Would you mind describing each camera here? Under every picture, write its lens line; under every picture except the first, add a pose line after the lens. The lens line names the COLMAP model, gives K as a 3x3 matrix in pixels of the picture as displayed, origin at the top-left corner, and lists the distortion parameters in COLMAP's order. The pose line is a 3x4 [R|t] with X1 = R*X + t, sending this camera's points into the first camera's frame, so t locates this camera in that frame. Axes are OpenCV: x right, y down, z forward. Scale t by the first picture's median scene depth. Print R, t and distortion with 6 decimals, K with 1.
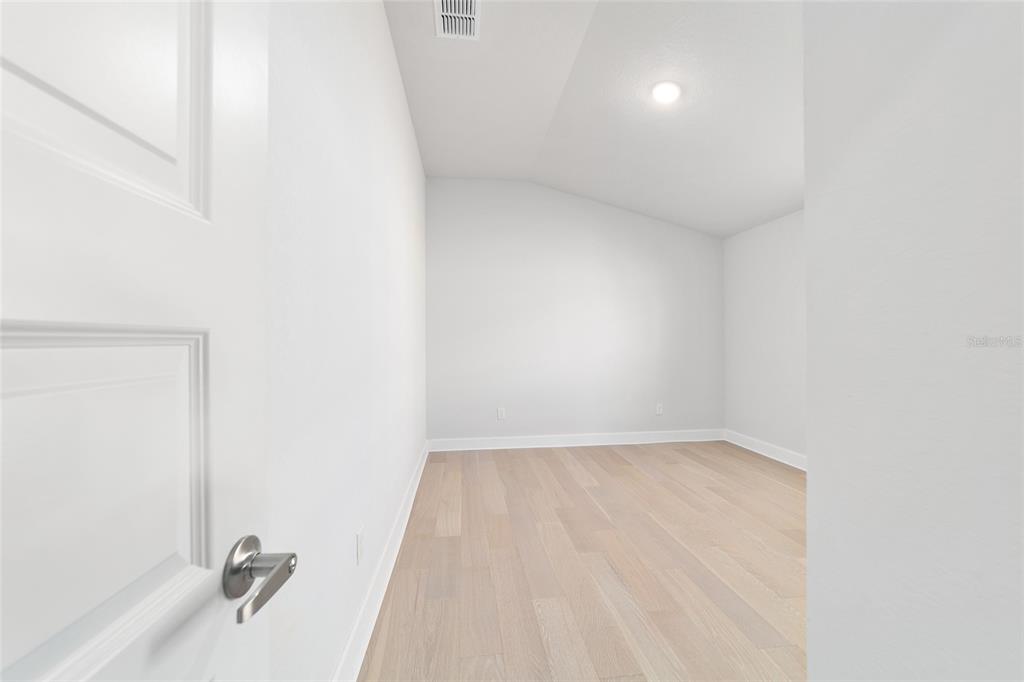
lens RADIAL K [[393.9, 0, 510.9], [0, 393.9, 340.8], [0, 0, 1]] dist [-0.018711, 0.007328]
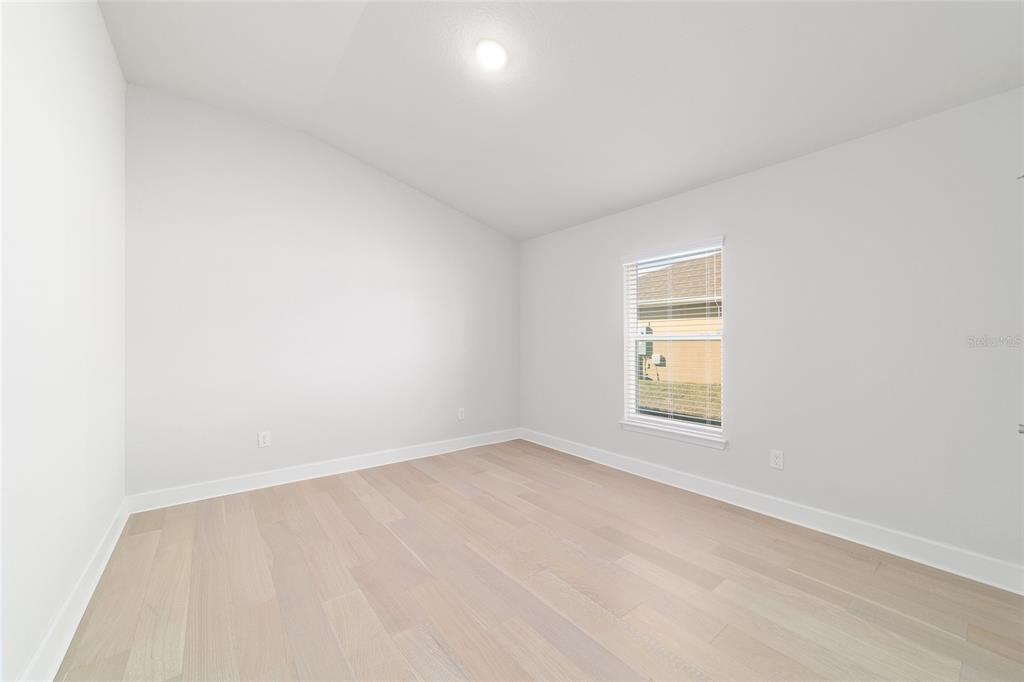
lens RADIAL K [[416.1, 0, 512.0], [0, 416.1, 341.0], [0, 0, 1]] dist [-0.000960, 0.003246]
pose [[0.871005, 0.001991, 0.491270, -0.004501], [-0.001455, 0.999998, -0.001472, 0.004579], [-0.491272, 0.000567, 0.871006, 0.137627]]
